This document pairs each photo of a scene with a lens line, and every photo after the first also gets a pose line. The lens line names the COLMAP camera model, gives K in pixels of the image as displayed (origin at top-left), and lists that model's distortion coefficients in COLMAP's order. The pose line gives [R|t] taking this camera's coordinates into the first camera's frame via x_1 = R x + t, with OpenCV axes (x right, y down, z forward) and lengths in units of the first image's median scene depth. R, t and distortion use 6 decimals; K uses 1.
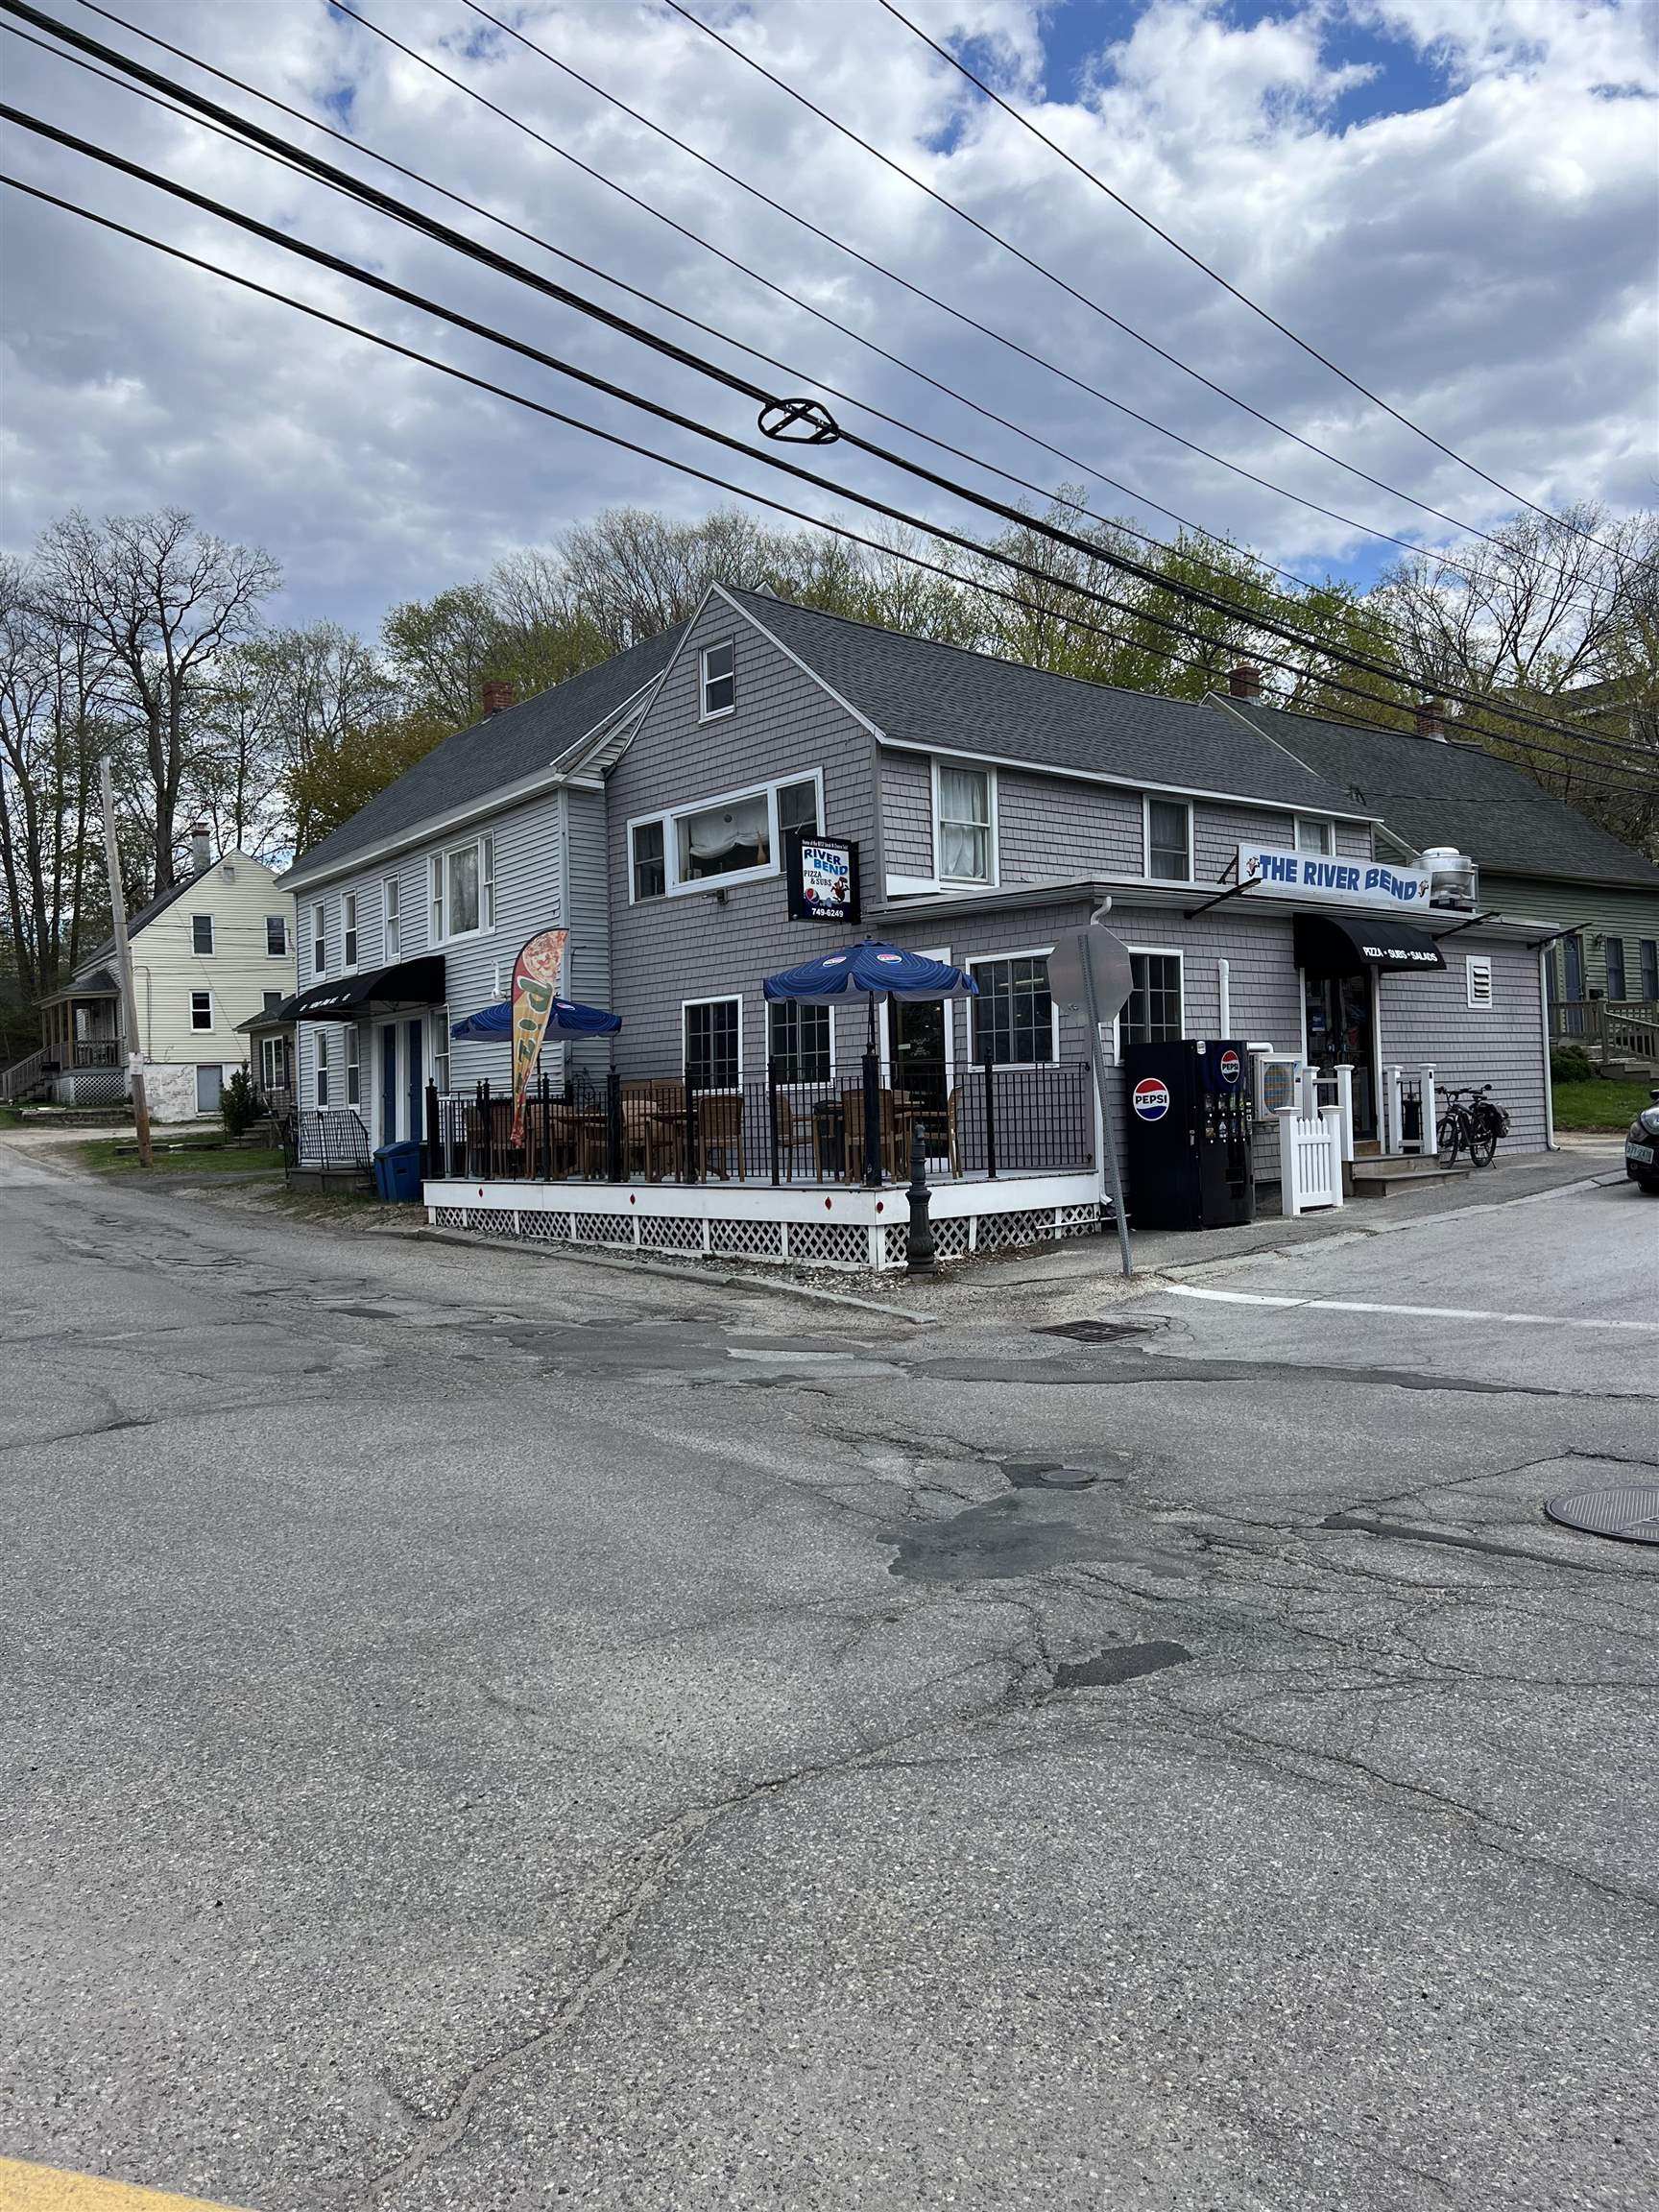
lens RADIAL K [[1639.8, 0, 848.5], [0, 1639.8, 1099.5], [0, 0, 1]] dist [0.129596, -0.266465]
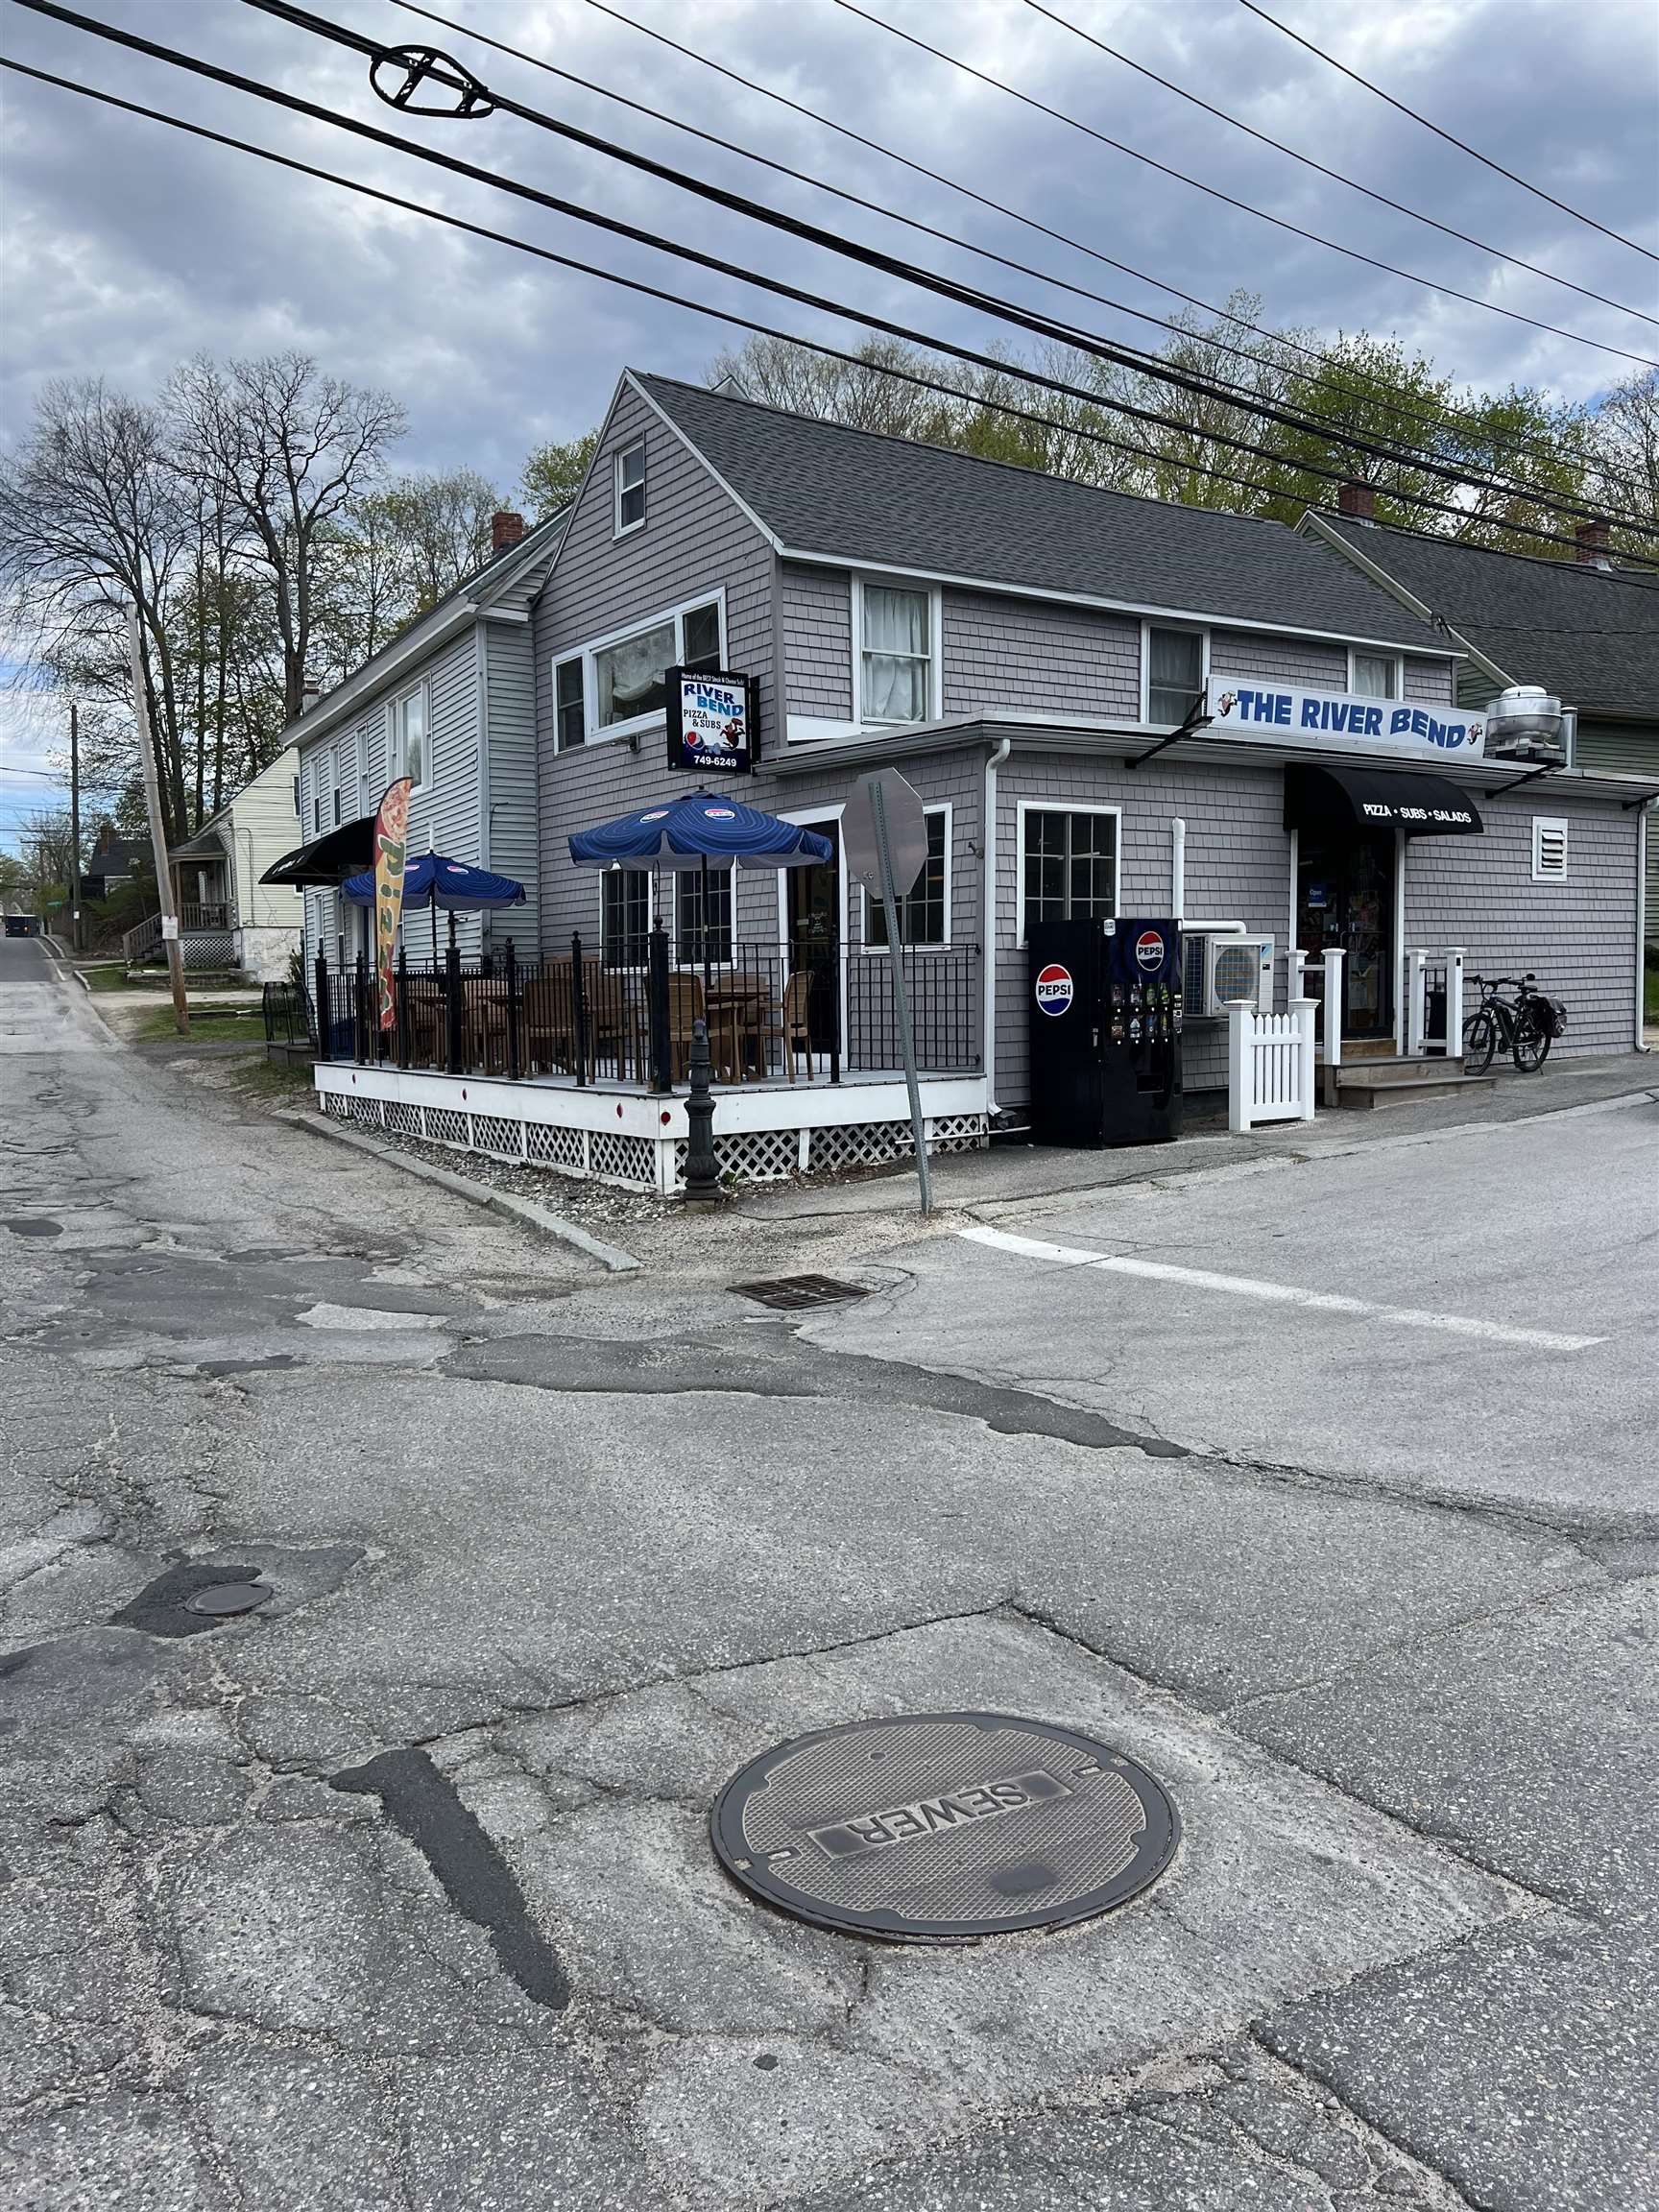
lens RADIAL K [[1643.7, 0, 850.8], [0, 1643.7, 1131.1], [0, 0, 1]] dist [0.062250, -0.075198]
pose [[0.992482, 0.026019, -0.119592, 0.158533], [-0.014216, 0.995035, 0.098508, -0.008142], [0.121561, -0.096067, 0.987924, 0.142712]]
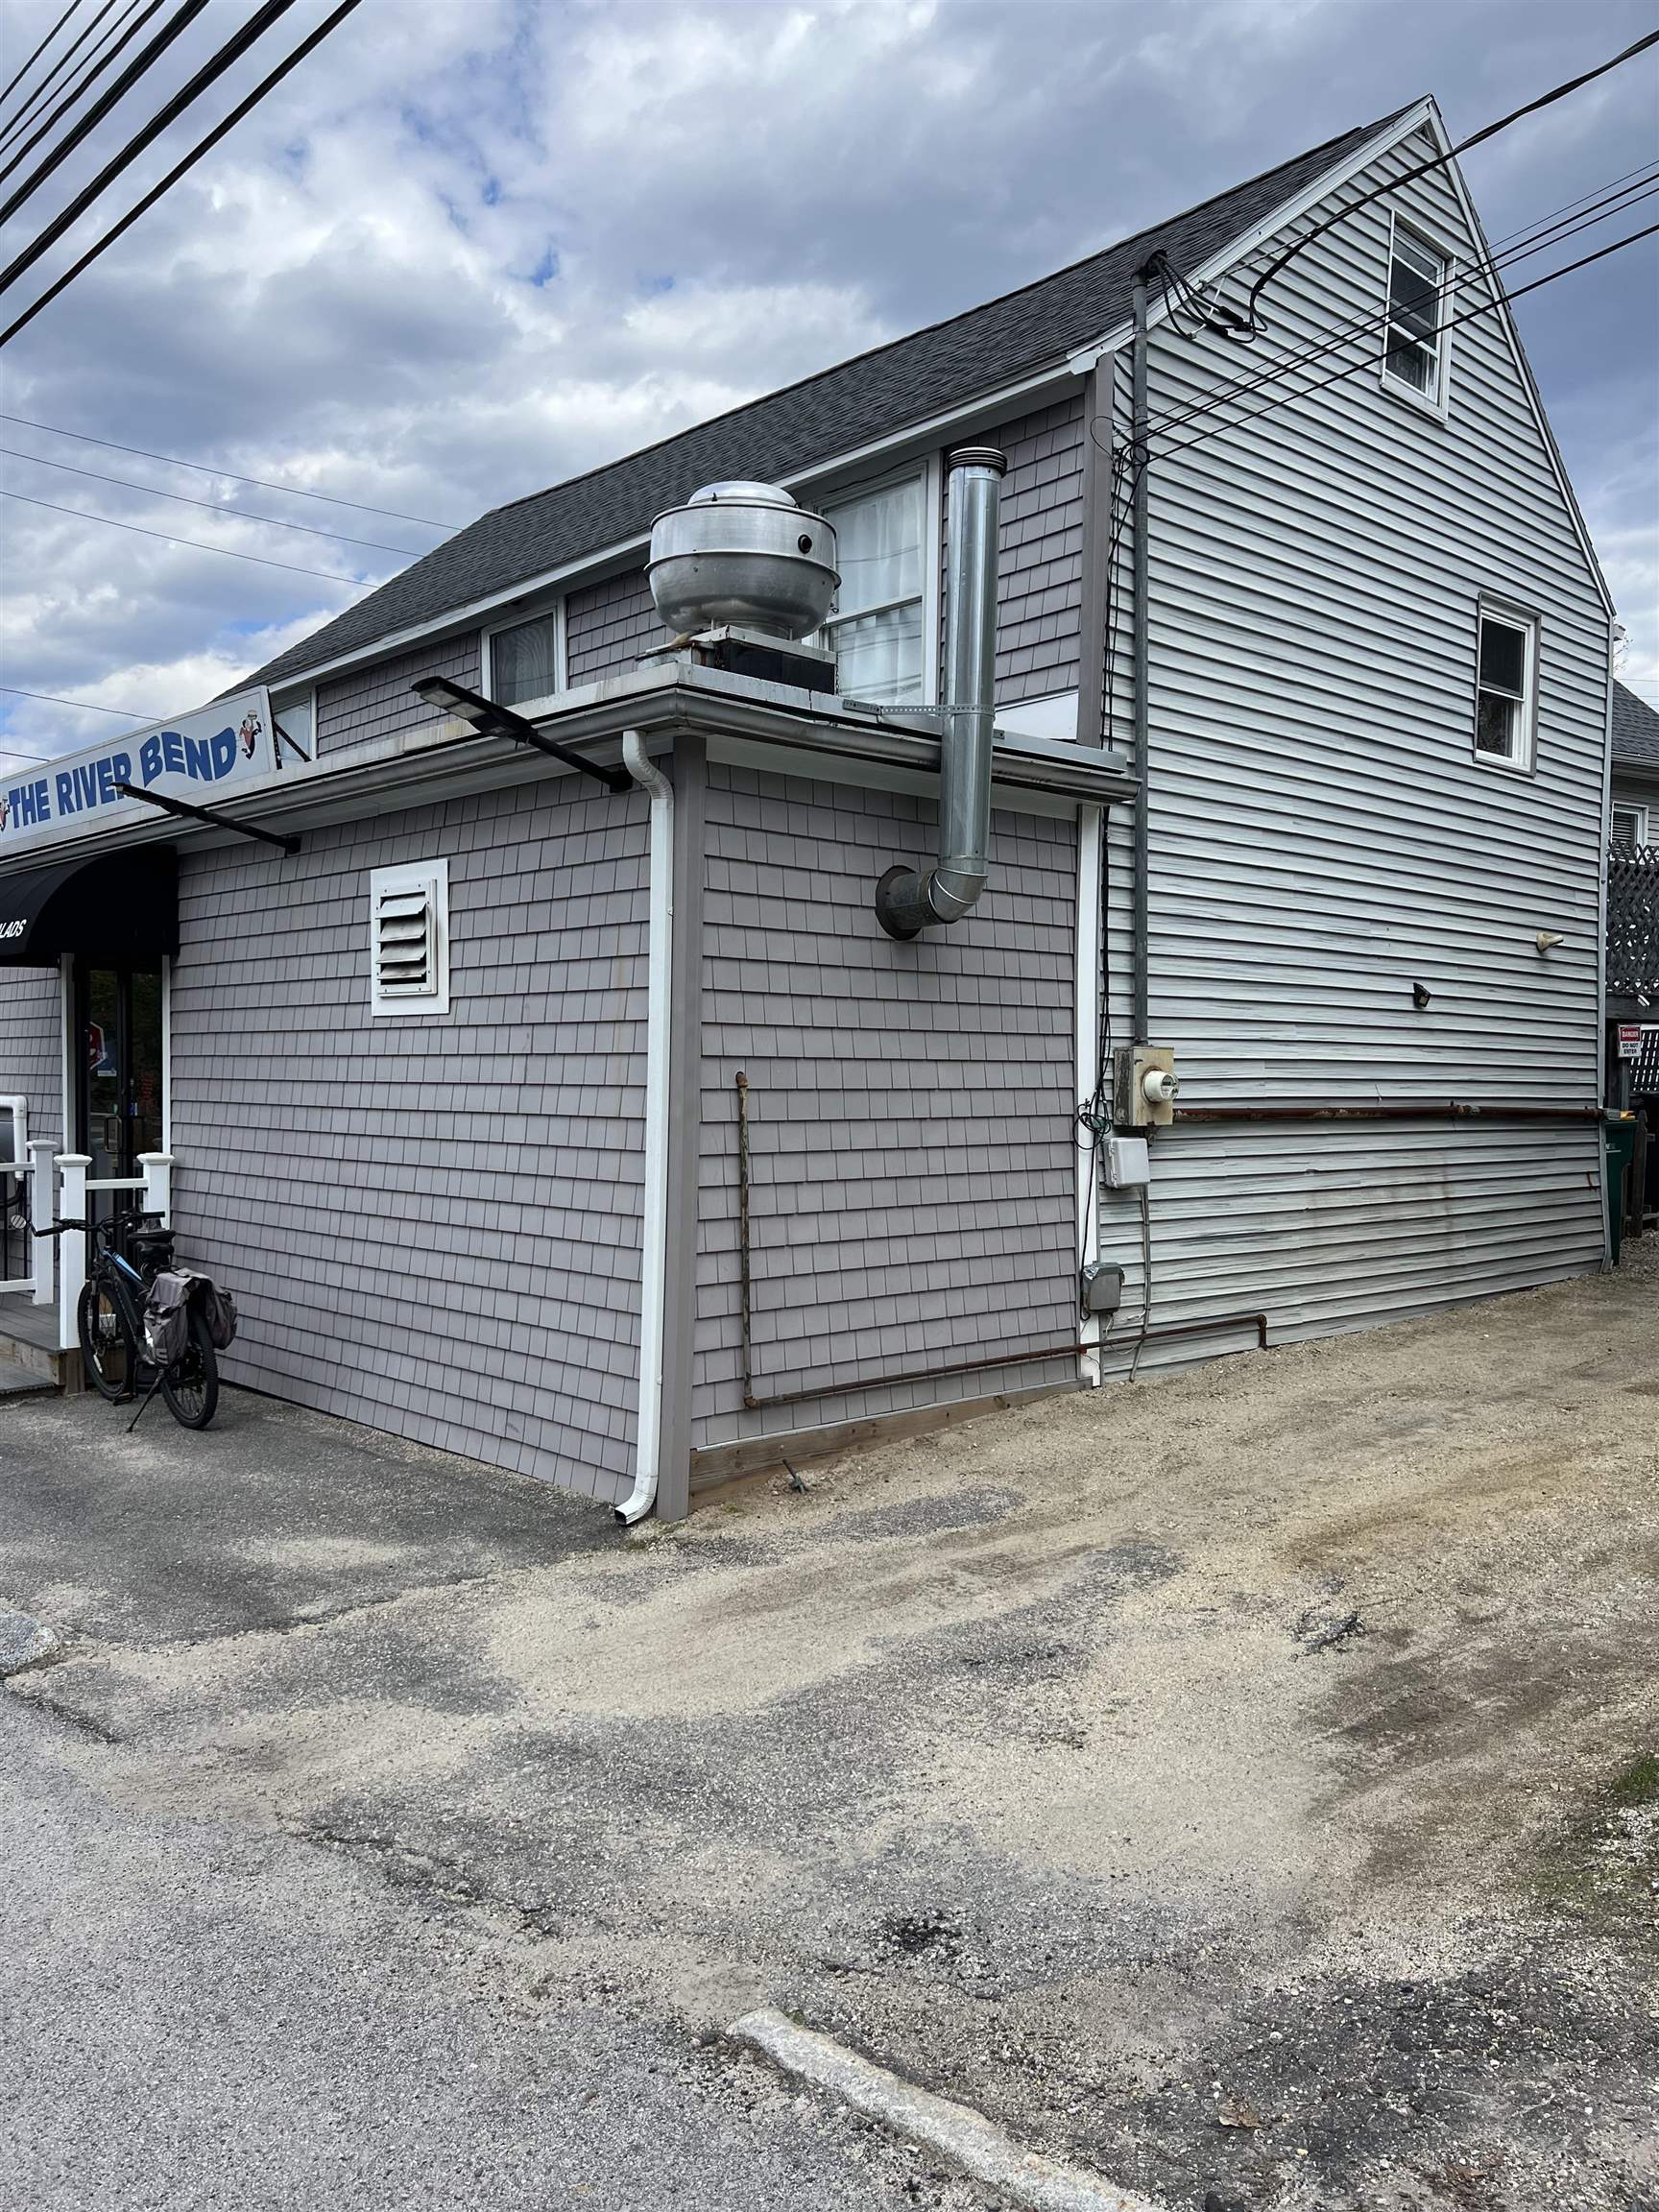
lens RADIAL K [[1656.1, 0, 829.5], [0, 1656.1, 1106.0], [0, 0, 1]] dist [0.067422, -0.082959]
pose [[0.007618, 0.048619, -0.998788, 0.856654], [-0.003555, 0.998812, 0.048593, -0.062352], [0.999965, 0.003180, 0.007782, 1.275433]]
